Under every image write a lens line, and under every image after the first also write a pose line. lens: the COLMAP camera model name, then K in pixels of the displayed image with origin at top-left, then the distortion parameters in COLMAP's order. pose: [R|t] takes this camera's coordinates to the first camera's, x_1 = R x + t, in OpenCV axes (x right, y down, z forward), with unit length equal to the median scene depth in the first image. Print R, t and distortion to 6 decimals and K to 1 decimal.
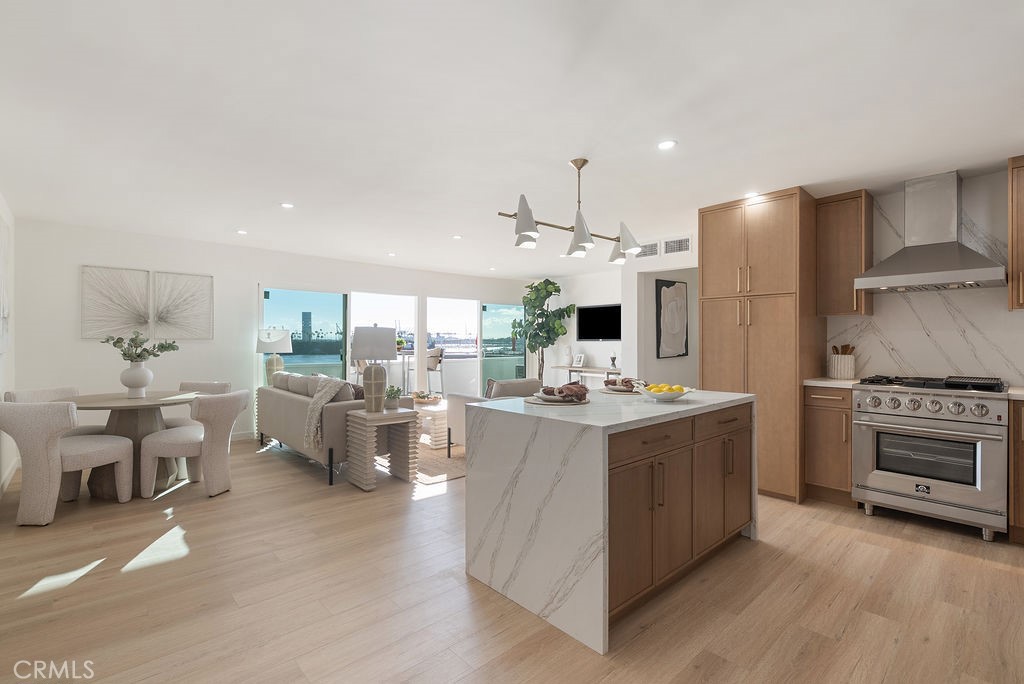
lens RADIAL K [[468.7, 0, 512.0], [0, 468.7, 342.0], [0, 0, 1]] dist [-0.000521, -0.000040]
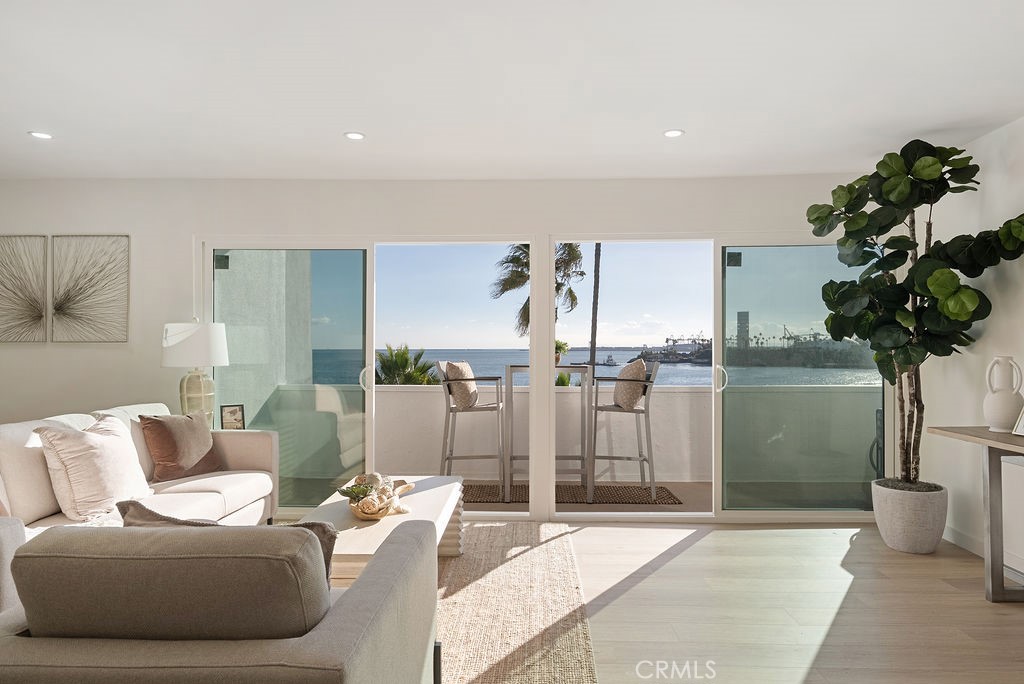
lens RADIAL K [[590.6, 0, 512.0], [0, 590.6, 342.0], [0, 0, 1]] dist [-0.001497, -0.000570]
pose [[0.734689, -0.009895, -0.678332, 0.234753], [0.002747, 0.999929, -0.011610, 0.002476], [0.678399, 0.006666, 0.734664, 0.888247]]
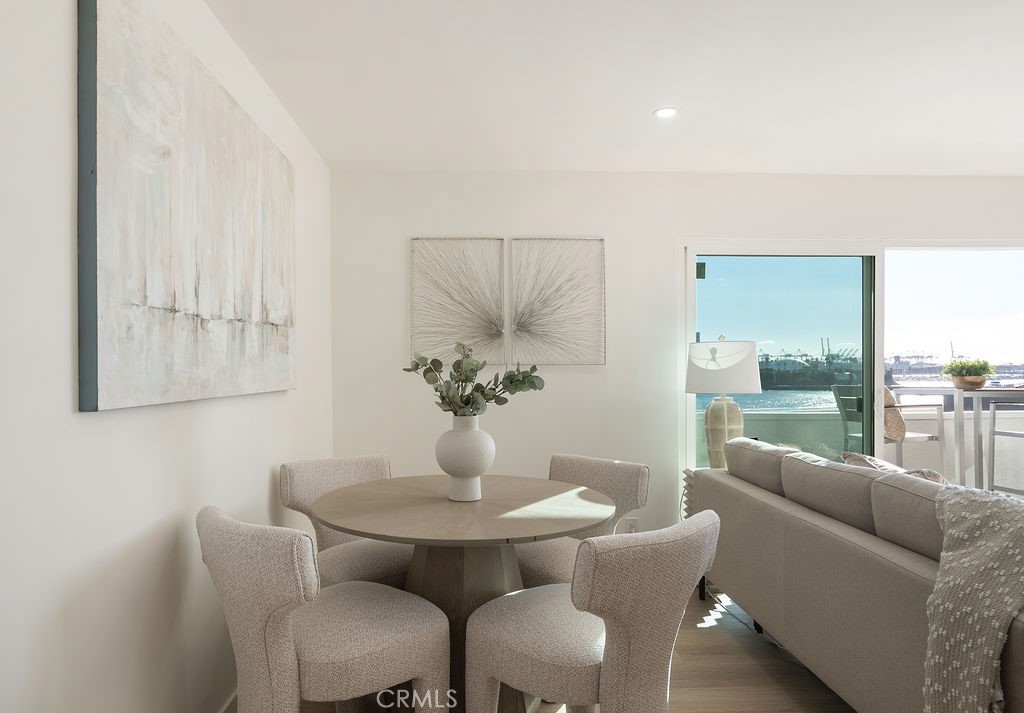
lens RADIAL K [[634.9, 0, 494.9], [0, 634.9, 369.5], [0, 0, 1]] dist [0.002065, 0.002195]
pose [[0.756186, -0.007903, -0.654309, -0.321123], [0.005607, 0.999969, -0.005598, 0.003013], [0.654333, 0.000564, 0.756206, 0.465087]]
